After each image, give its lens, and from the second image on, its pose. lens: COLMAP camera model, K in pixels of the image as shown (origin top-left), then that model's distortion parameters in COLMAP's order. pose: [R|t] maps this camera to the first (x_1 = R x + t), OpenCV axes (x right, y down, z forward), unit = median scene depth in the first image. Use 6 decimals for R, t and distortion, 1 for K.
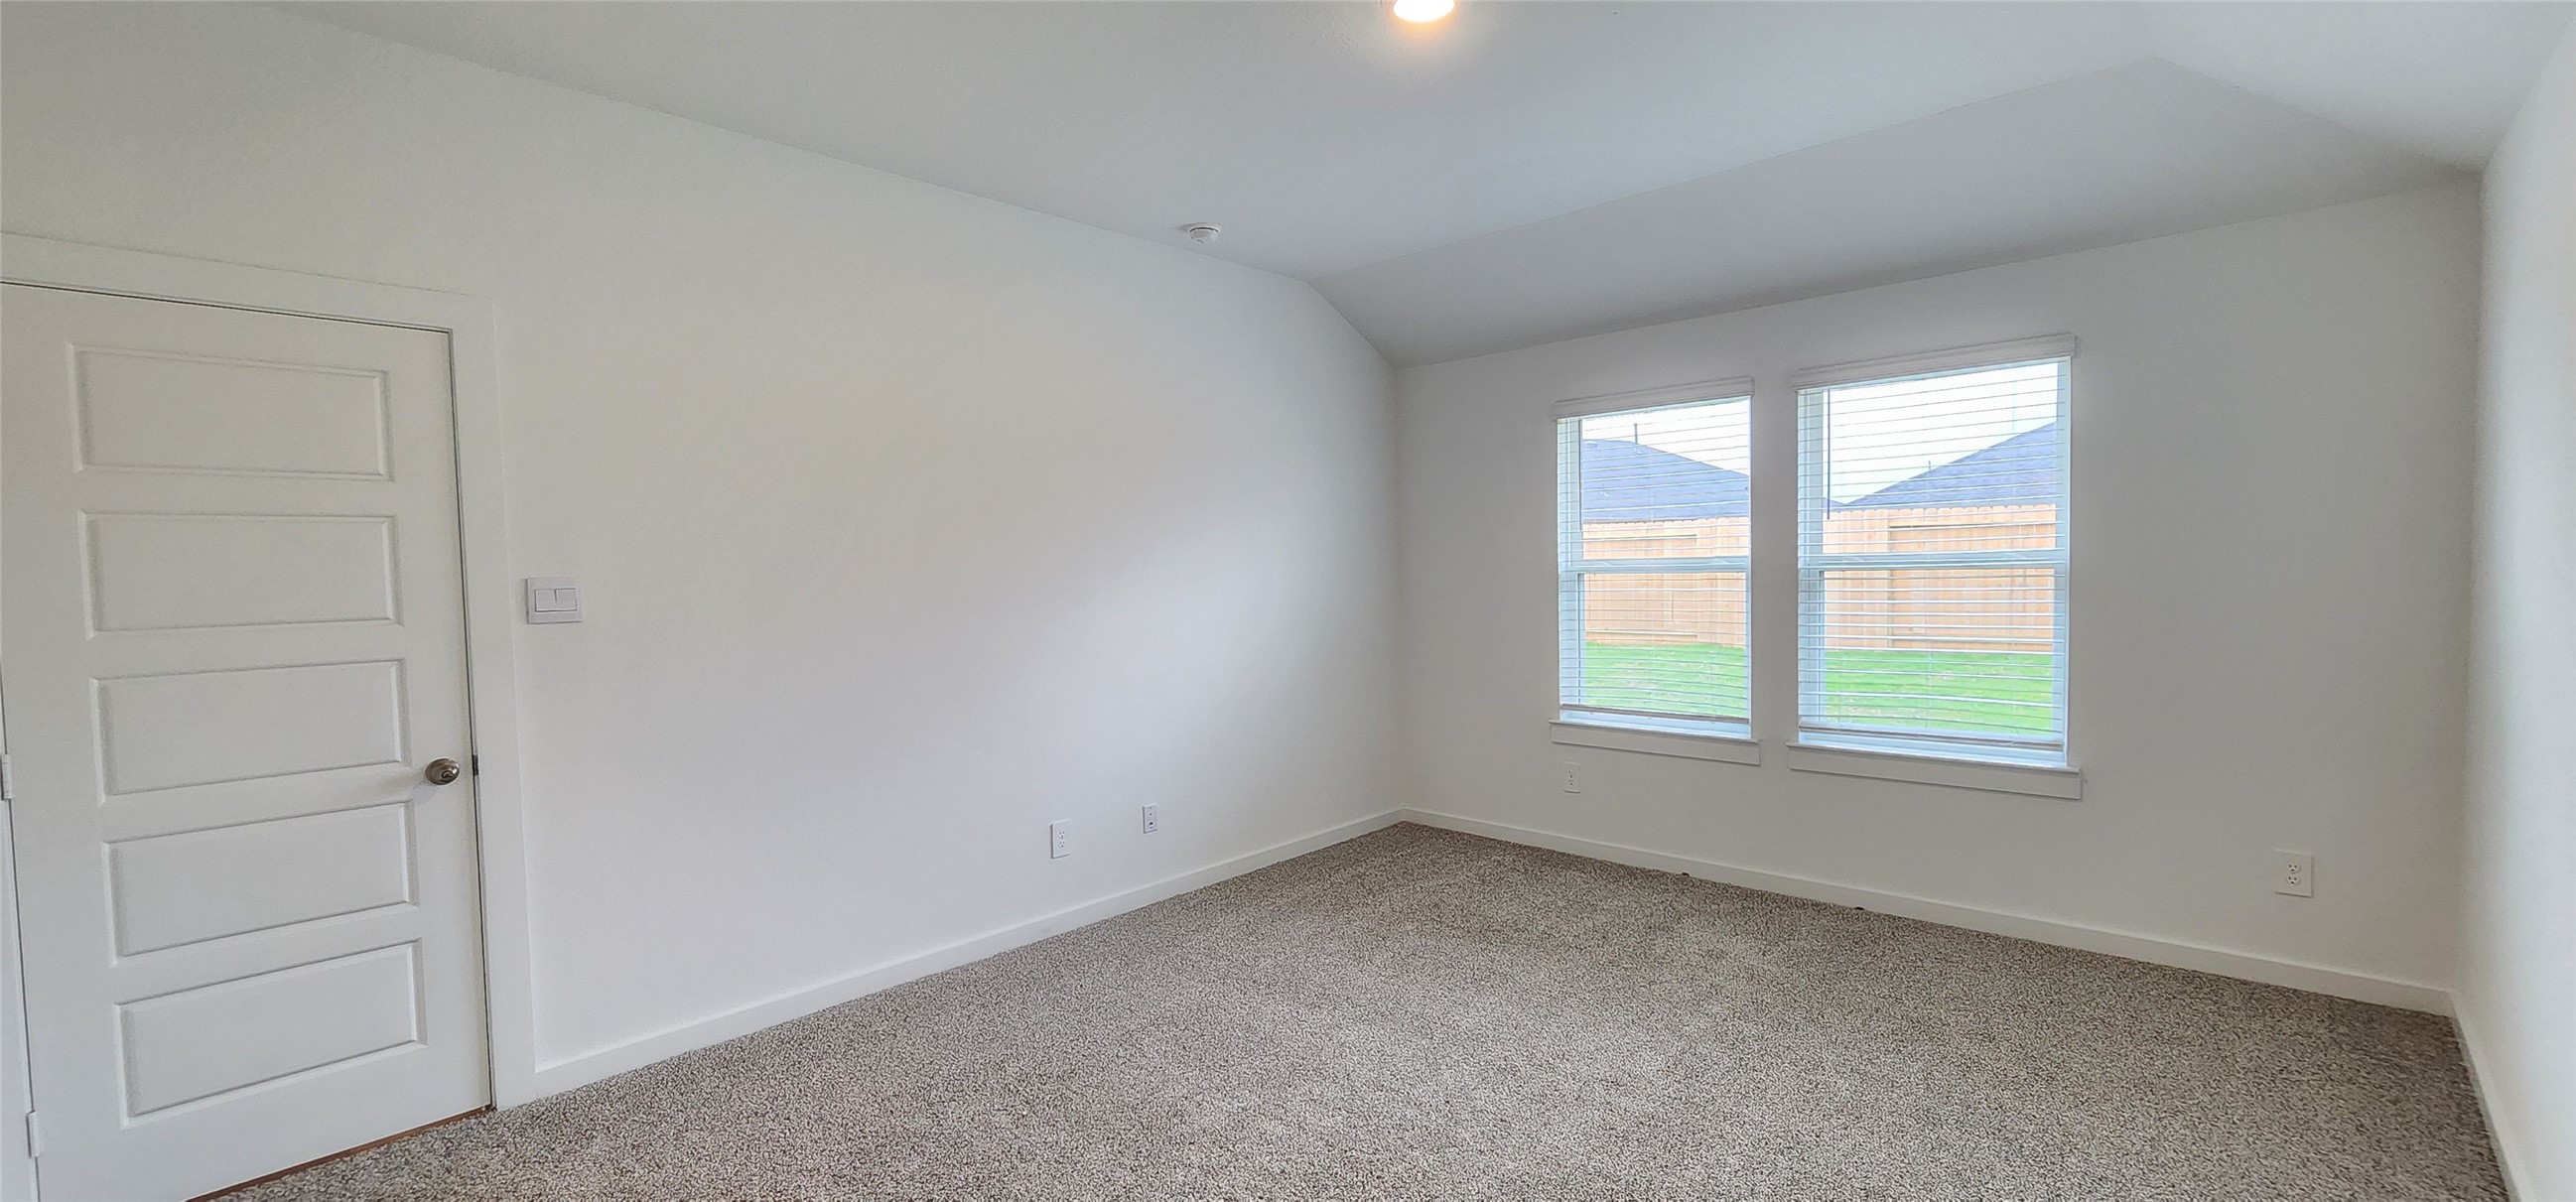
lens RADIAL K [[1064.1, 0, 1302.8], [0, 1064.1, 610.6], [0, 0, 1]] dist [0.001264, 0.000047]
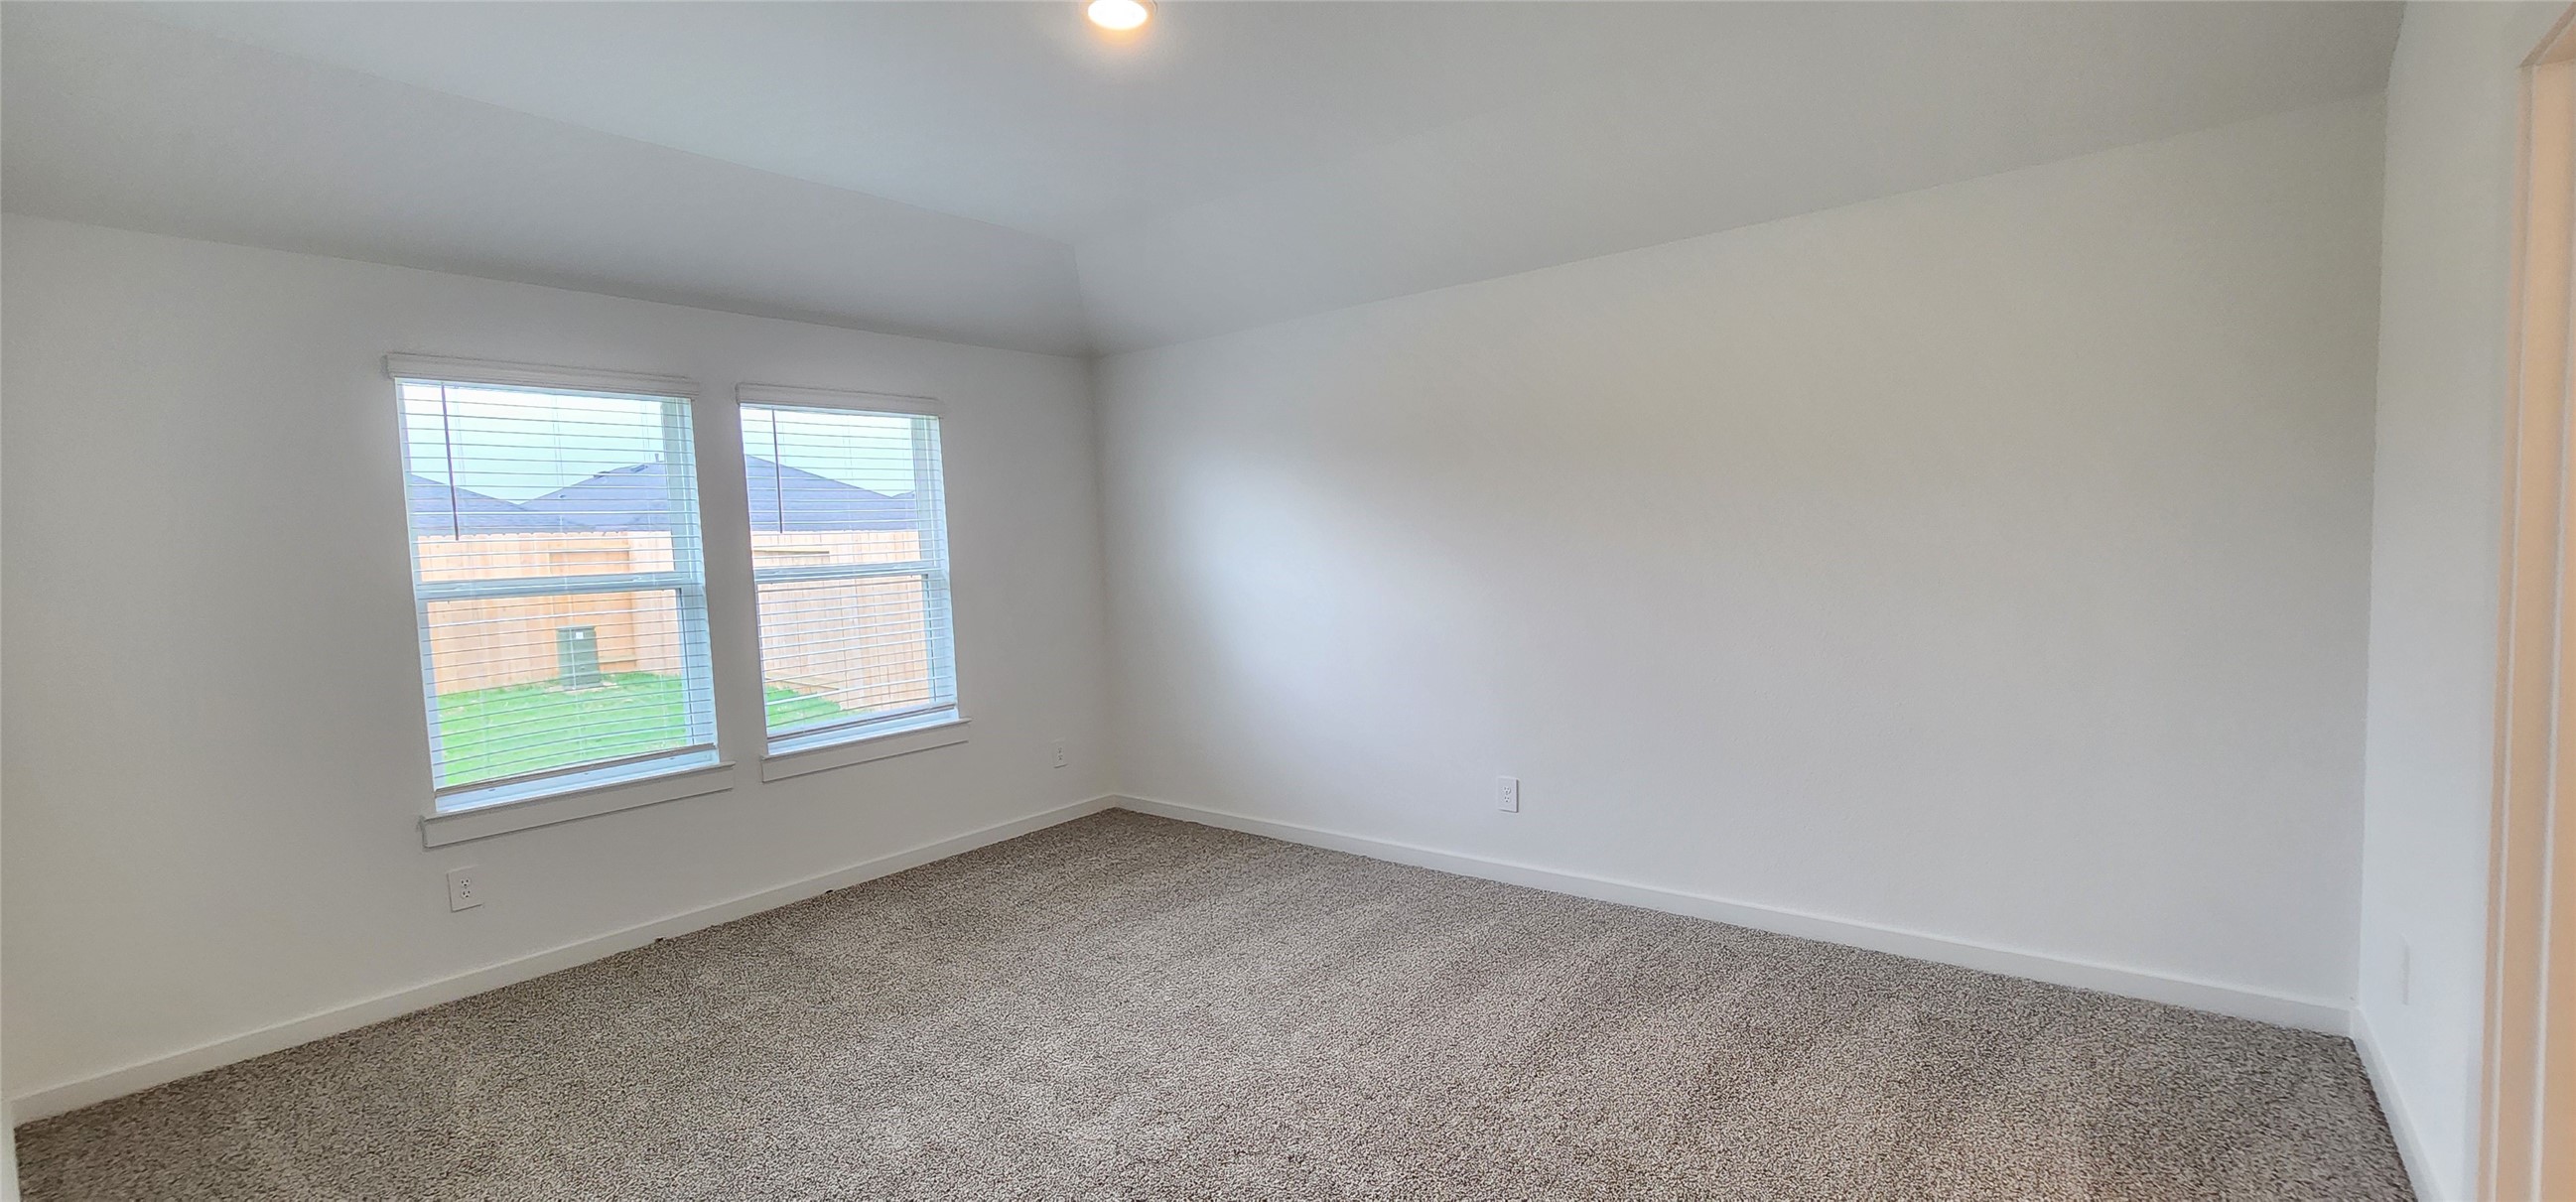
lens RADIAL K [[1064.1, 0, 1302.8], [0, 1064.1, 610.6], [0, 0, 1]] dist [0.001264, 0.000047]
pose [[-0.076612, -0.037464, 0.996357, -0.562290], [0.088528, 0.995091, 0.044223, -0.010640], [-0.993123, 0.091593, -0.072919, 0.551300]]
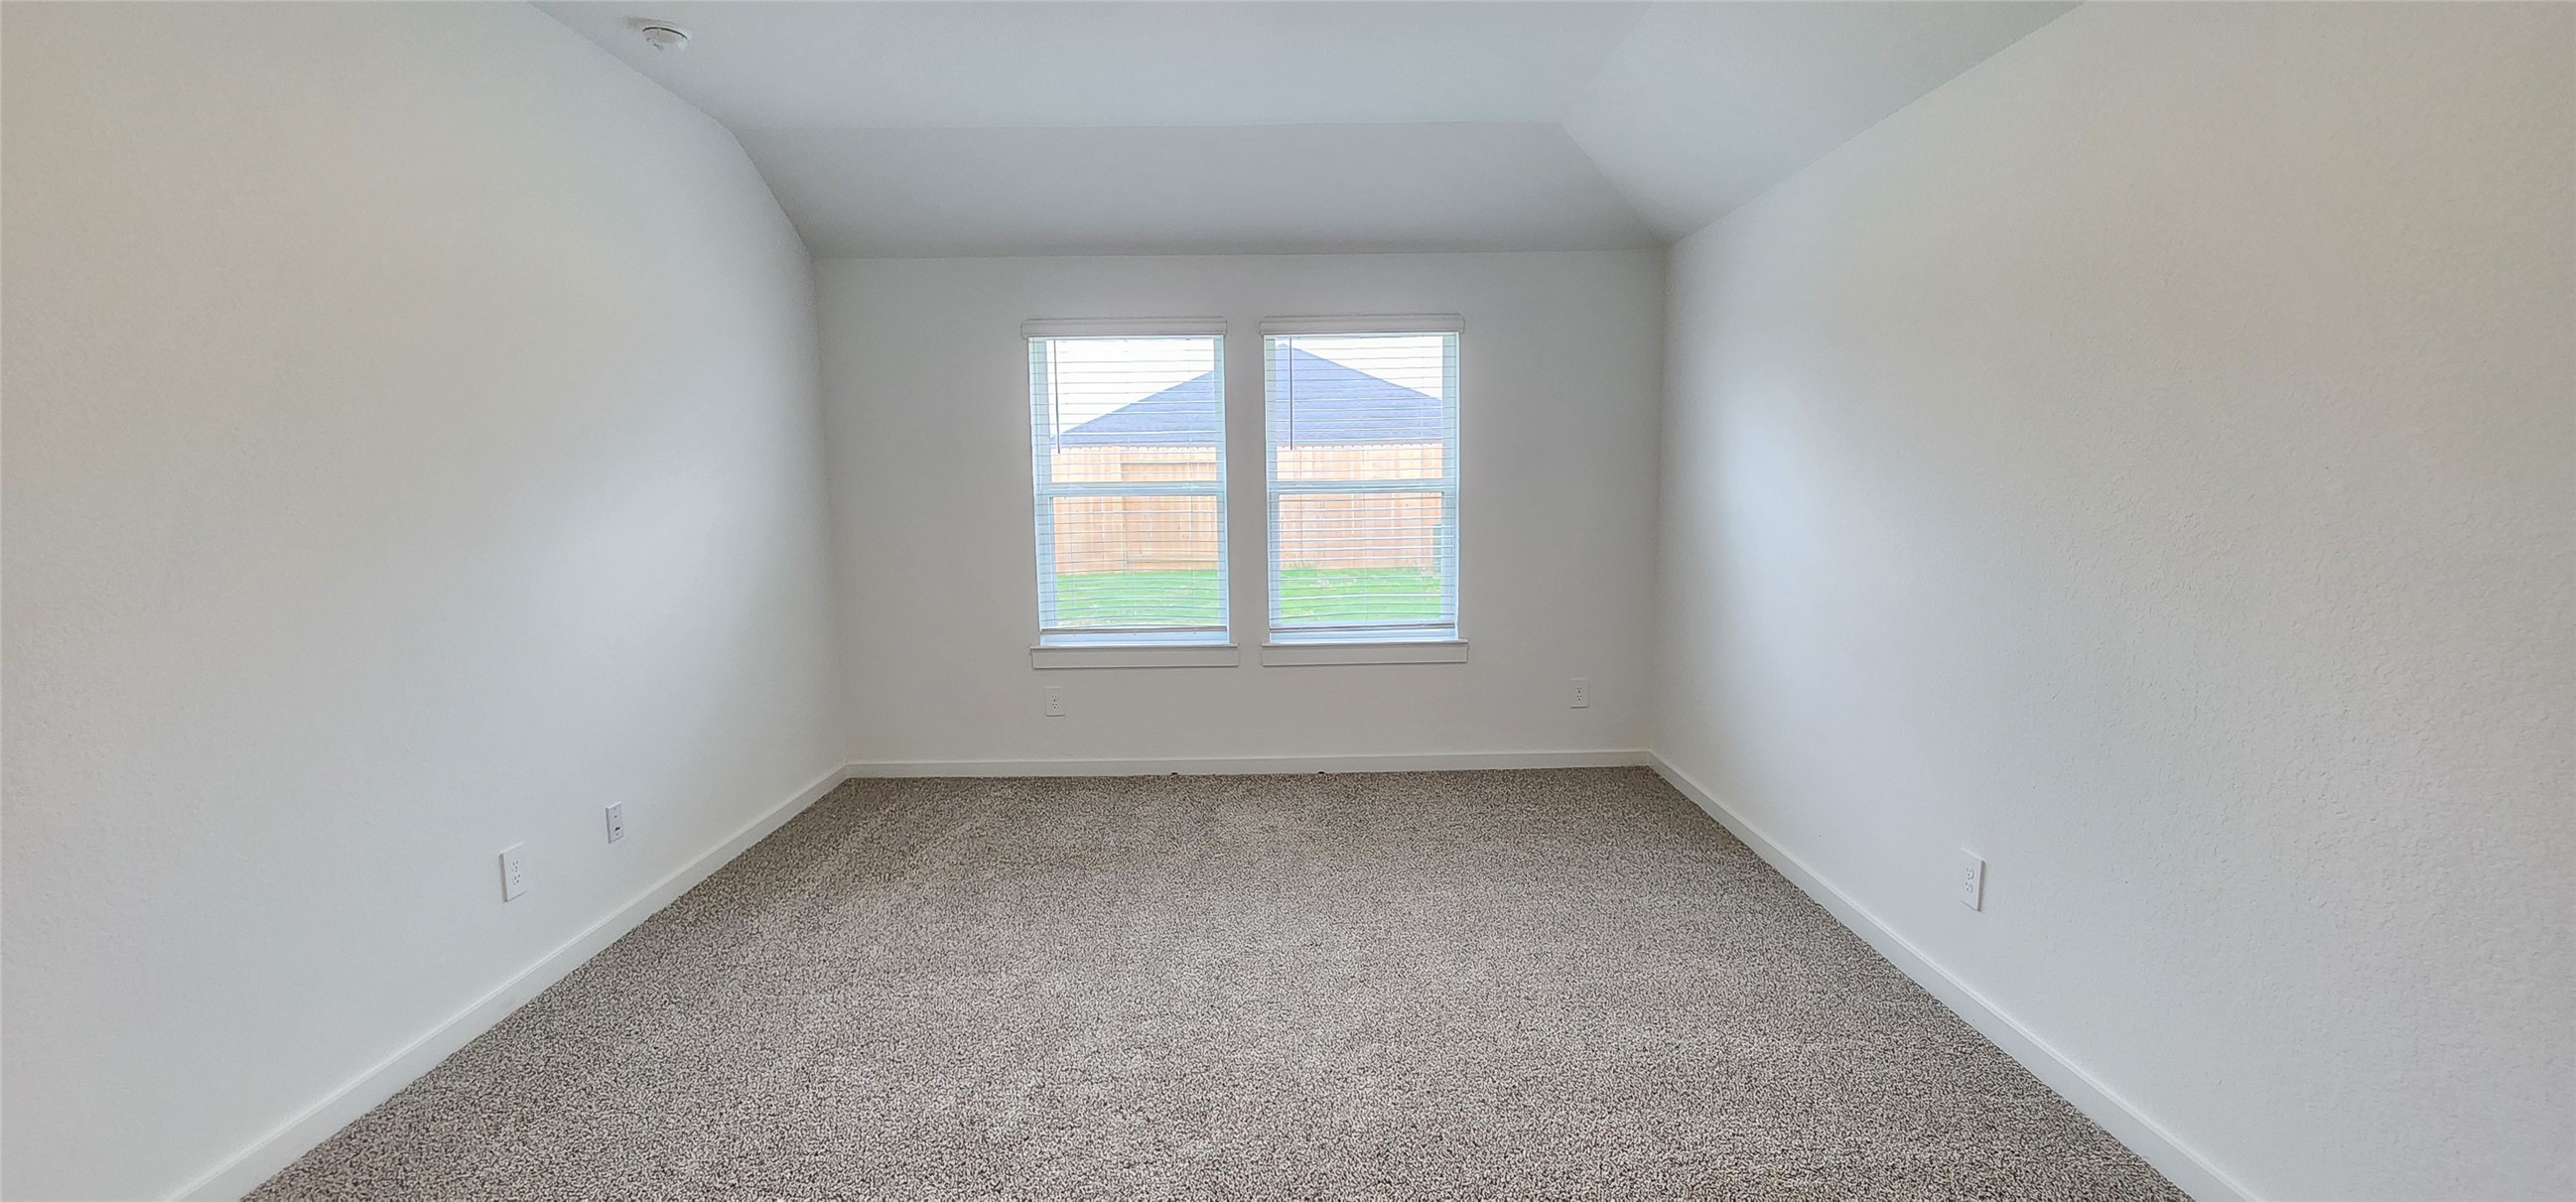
lens RADIAL K [[1070.9, 0, 1301.1], [0, 1070.9, 608.1], [0, 0, 1]] dist [-0.004947, -0.000015]
pose [[0.720585, -0.067448, 0.690079, -0.310209], [0.026262, 0.997198, 0.070042, 0.005304], [-0.692869, -0.032348, 0.720337, 0.132395]]
